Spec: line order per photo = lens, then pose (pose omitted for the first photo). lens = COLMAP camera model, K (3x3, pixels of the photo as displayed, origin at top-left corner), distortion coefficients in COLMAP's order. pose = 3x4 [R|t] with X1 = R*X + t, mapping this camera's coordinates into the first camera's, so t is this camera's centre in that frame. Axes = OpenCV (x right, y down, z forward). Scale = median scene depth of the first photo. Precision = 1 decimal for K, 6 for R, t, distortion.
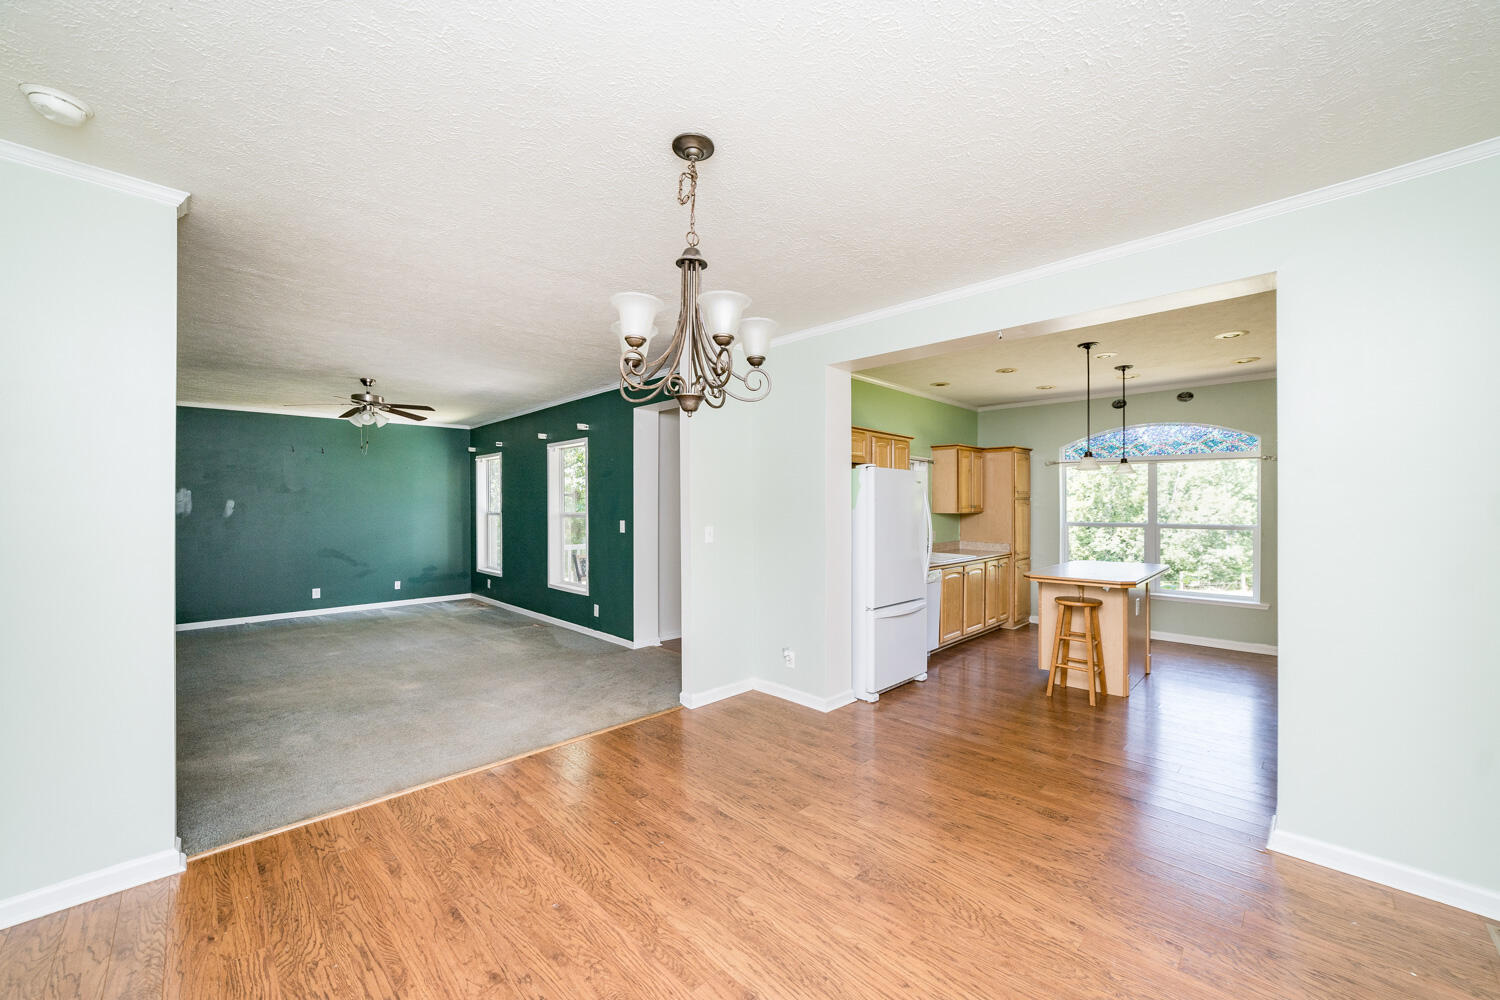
lens RADIAL K [[581.7, 0, 744.1], [0, 581.7, 497.6], [0, 0, 1]] dist [-0.026124, 0.008479]
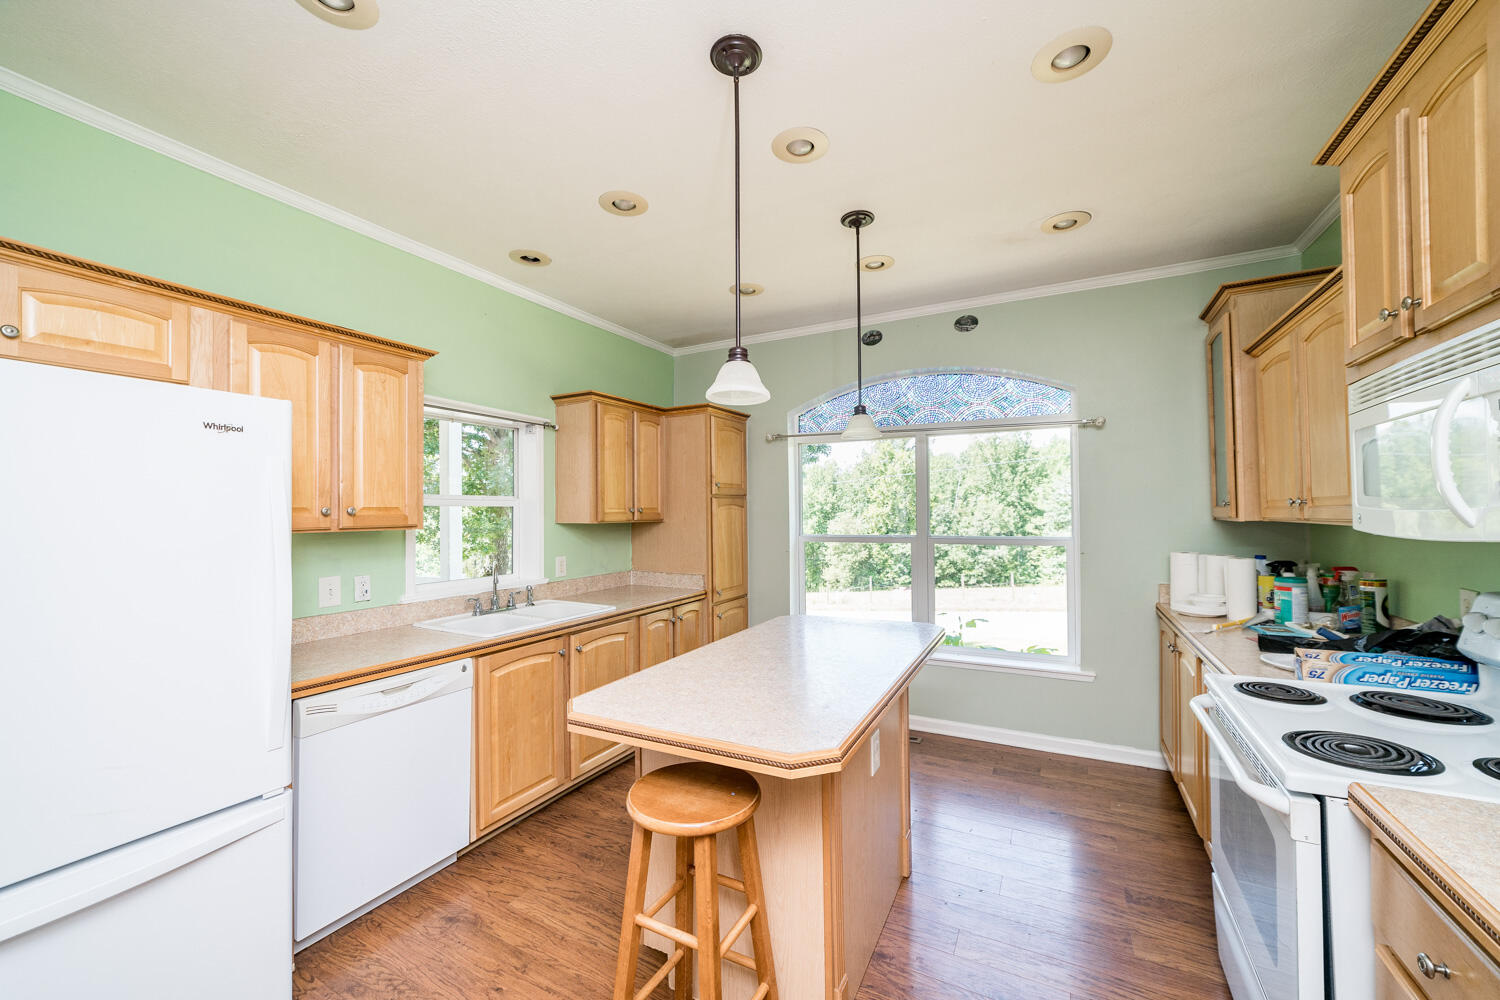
lens RADIAL K [[581.7, 0, 744.1], [0, 581.7, 497.6], [0, 0, 1]] dist [-0.026124, 0.008479]
pose [[0.957572, -0.003147, 0.288175, 0.079100], [0.007894, 0.999852, -0.015309, 0.002918], [-0.288084, 0.016934, 0.957455, 0.104660]]
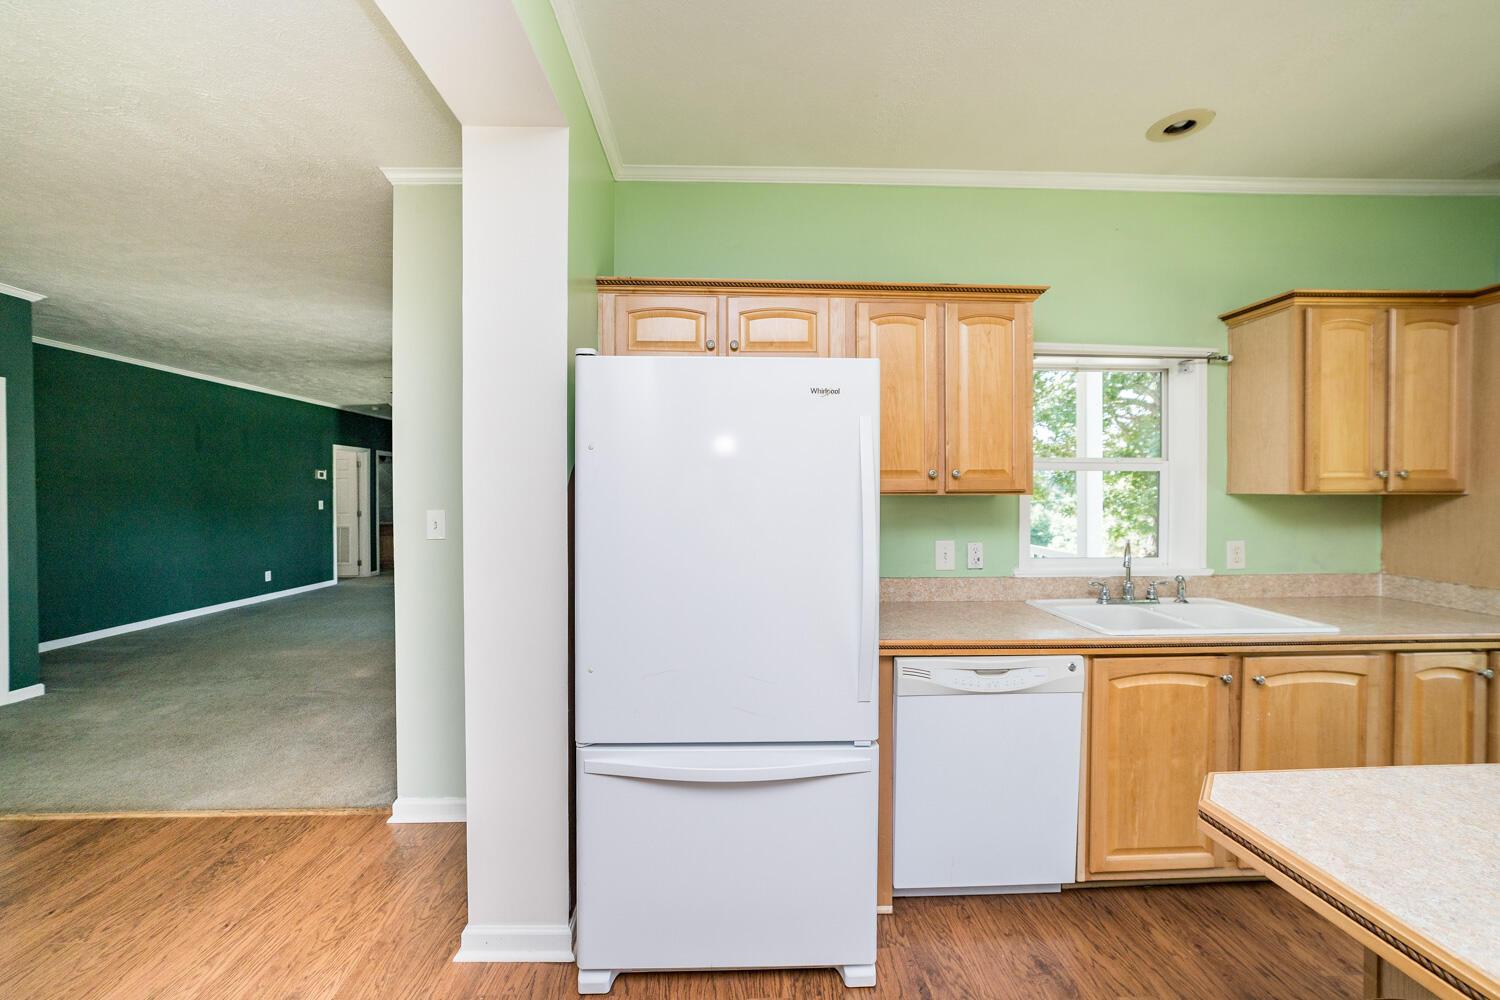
lens RADIAL K [[581.7, 0, 744.1], [0, 581.7, 497.6], [0, 0, 1]] dist [-0.026124, 0.008479]
pose [[0.733854, 0.006457, -0.679277, 0.081542], [0.007632, 0.999813, 0.017750, 0.004647], [0.679265, -0.018210, 0.733668, 0.120515]]
